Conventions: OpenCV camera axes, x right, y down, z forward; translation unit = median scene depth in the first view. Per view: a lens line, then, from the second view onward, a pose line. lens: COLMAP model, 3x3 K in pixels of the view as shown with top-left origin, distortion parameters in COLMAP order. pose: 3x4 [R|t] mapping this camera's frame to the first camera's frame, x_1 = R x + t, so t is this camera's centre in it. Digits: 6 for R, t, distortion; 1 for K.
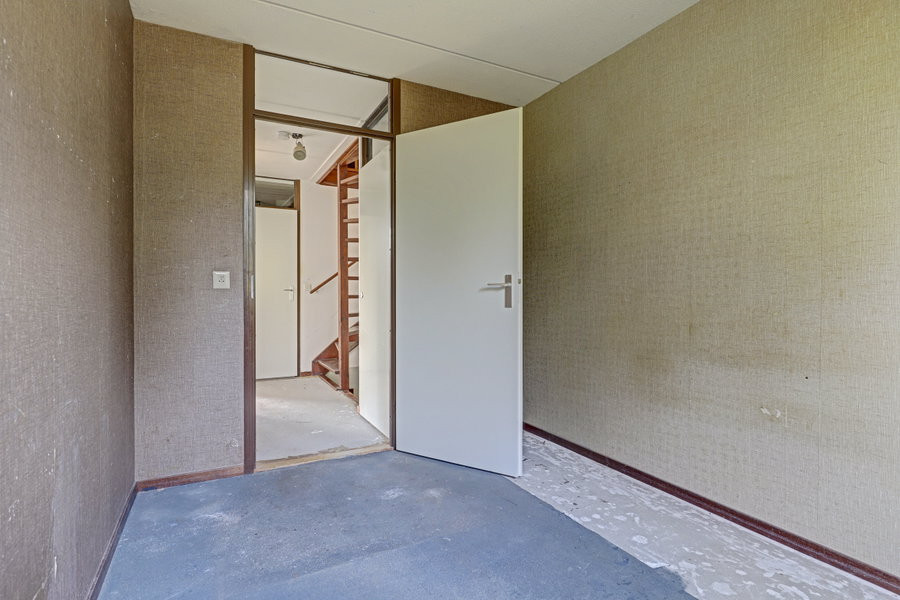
lens RADIAL K [[453.2, 0, 448.8], [0, 453.2, 296.7], [0, 0, 1]] dist [-0.006715, 0.001727]
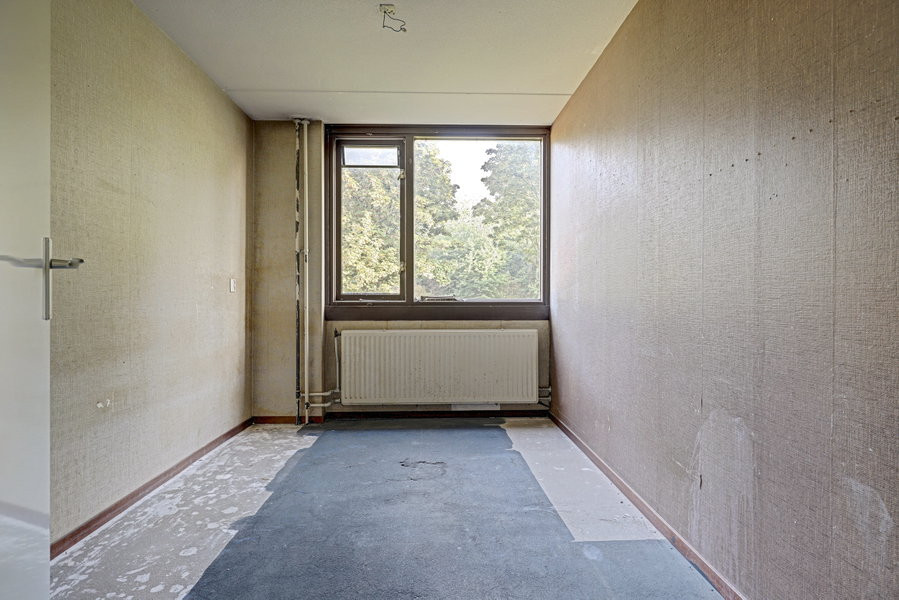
lens RADIAL K [[452.7, 0, 443.4], [0, 452.7, 296.7], [0, 0, 1]] dist [-0.006715, 0.001727]
pose [[-0.896036, -0.001591, 0.443978, -0.475690], [0.000651, 0.999988, 0.004897, 0.000289], [-0.443981, 0.004677, -0.896024, 1.624644]]
